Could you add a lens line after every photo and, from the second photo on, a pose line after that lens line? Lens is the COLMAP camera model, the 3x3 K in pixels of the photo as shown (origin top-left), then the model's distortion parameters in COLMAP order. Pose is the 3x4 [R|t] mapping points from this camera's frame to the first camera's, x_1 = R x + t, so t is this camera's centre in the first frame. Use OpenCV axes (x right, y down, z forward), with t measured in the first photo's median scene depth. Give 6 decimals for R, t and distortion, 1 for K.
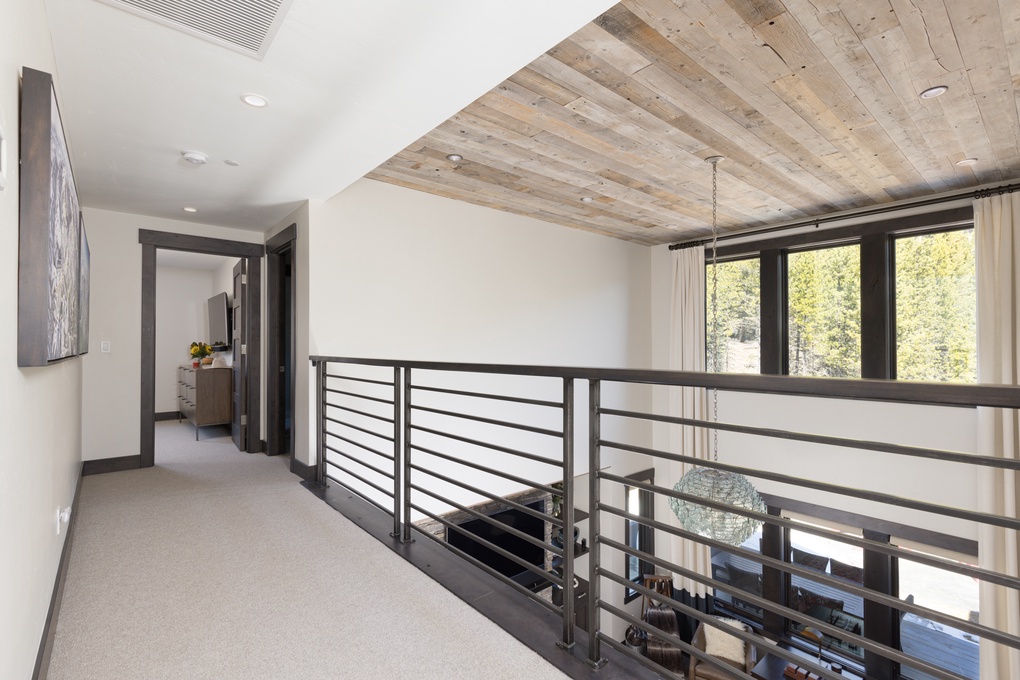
lens RADIAL K [[466.9, 0, 514.3], [0, 466.9, 339.2], [0, 0, 1]] dist [-0.002126, -0.000957]
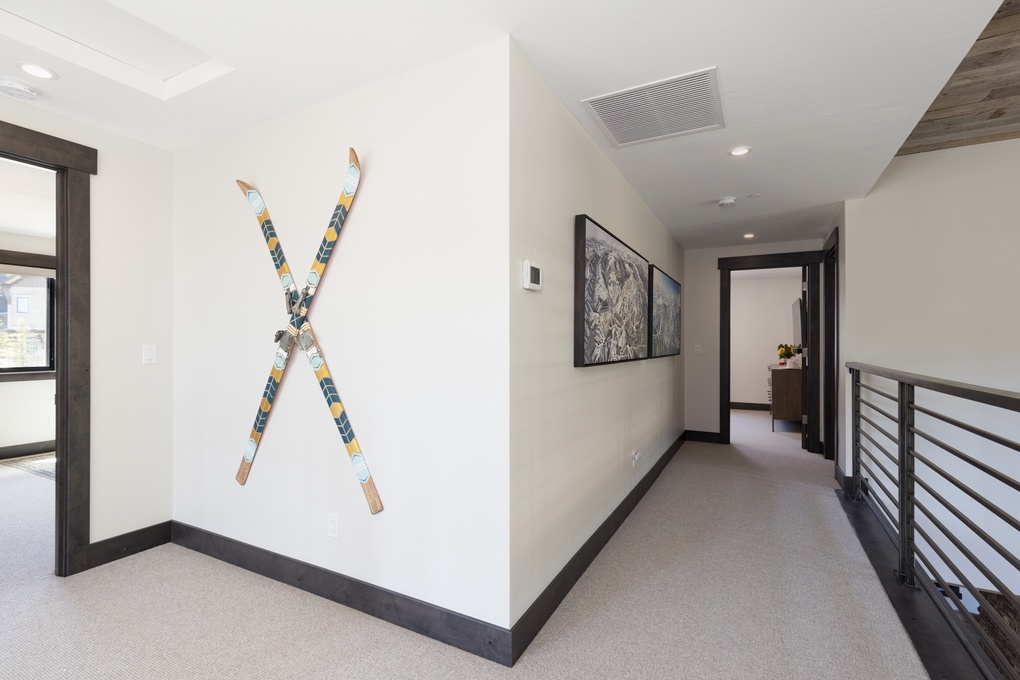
lens RADIAL K [[466.9, 0, 515.2], [0, 466.9, 341.0], [0, 0, 1]] dist [-0.002126, -0.000957]
pose [[0.351175, 0.002870, -0.936306, 0.209994], [0.007847, 0.999951, 0.006008, -0.019568], [0.936277, -0.009457, 0.351135, 0.016683]]
